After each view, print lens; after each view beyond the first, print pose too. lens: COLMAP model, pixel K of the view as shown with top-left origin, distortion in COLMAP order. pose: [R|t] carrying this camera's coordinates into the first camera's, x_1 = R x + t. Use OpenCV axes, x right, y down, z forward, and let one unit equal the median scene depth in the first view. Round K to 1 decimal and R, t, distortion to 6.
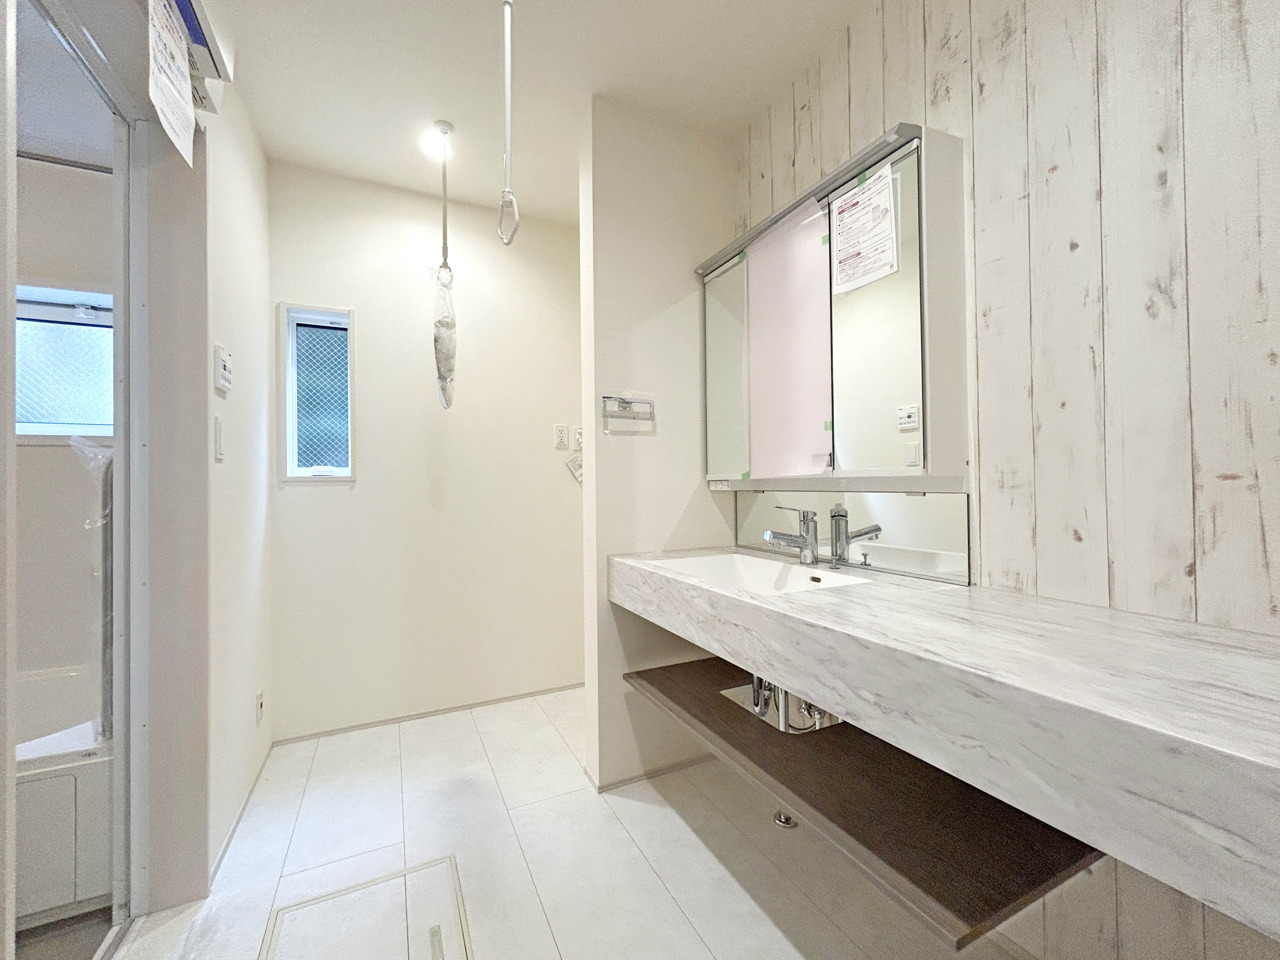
lens RADIAL K [[515.4, 0, 641.2], [0, 515.4, 477.2], [0, 0, 1]] dist [-0.000771, 0.000908]
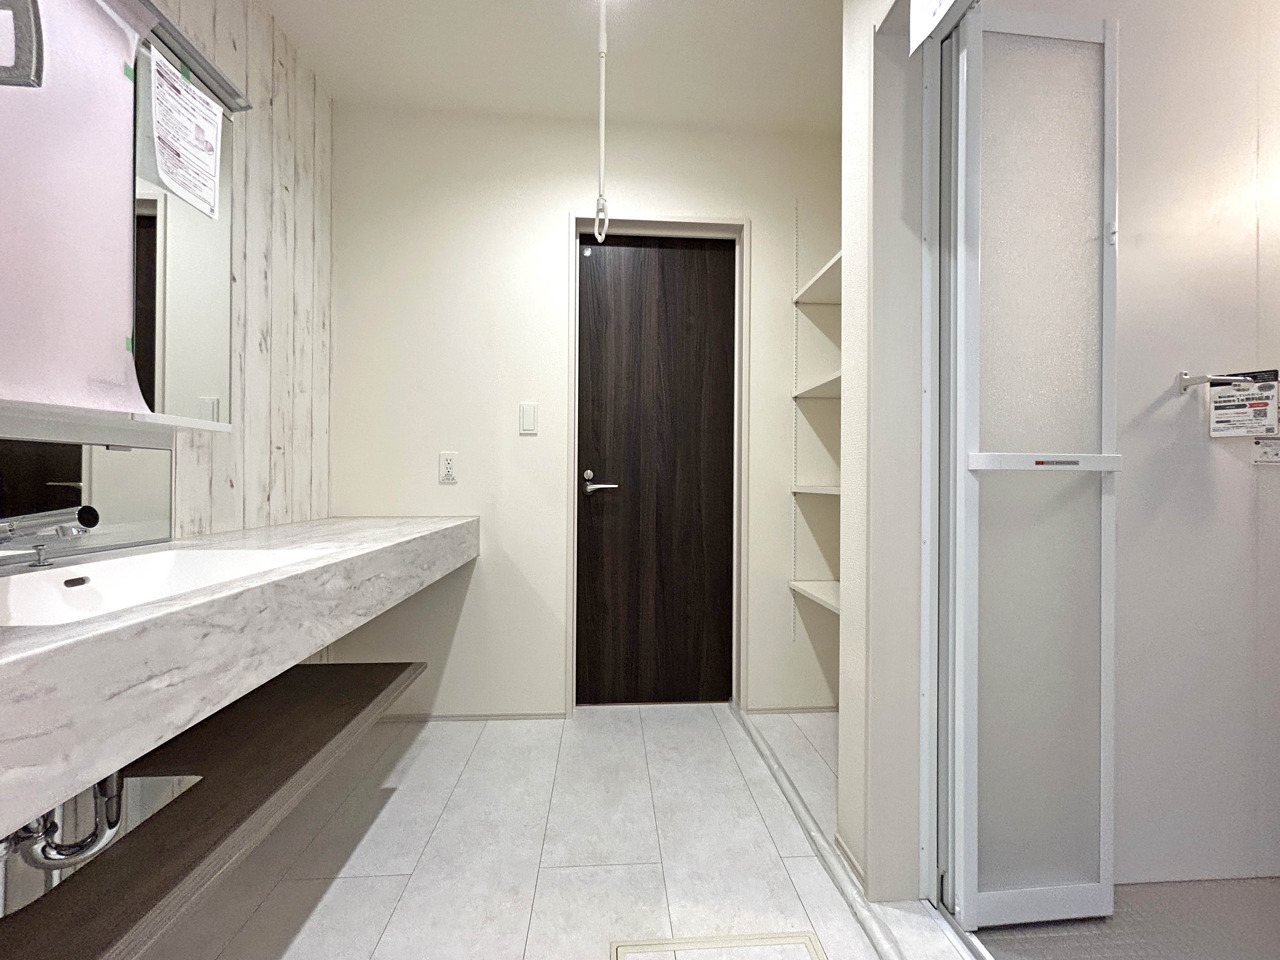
lens RADIAL K [[515.4, 0, 641.2], [0, 515.4, 477.2], [0, 0, 1]] dist [-0.000771, 0.000908]
pose [[-0.924930, 0.009548, 0.380017, -0.720598], [0.001245, 0.999755, -0.022088, 0.126971], [-0.380135, -0.019957, -0.924716, 1.863076]]
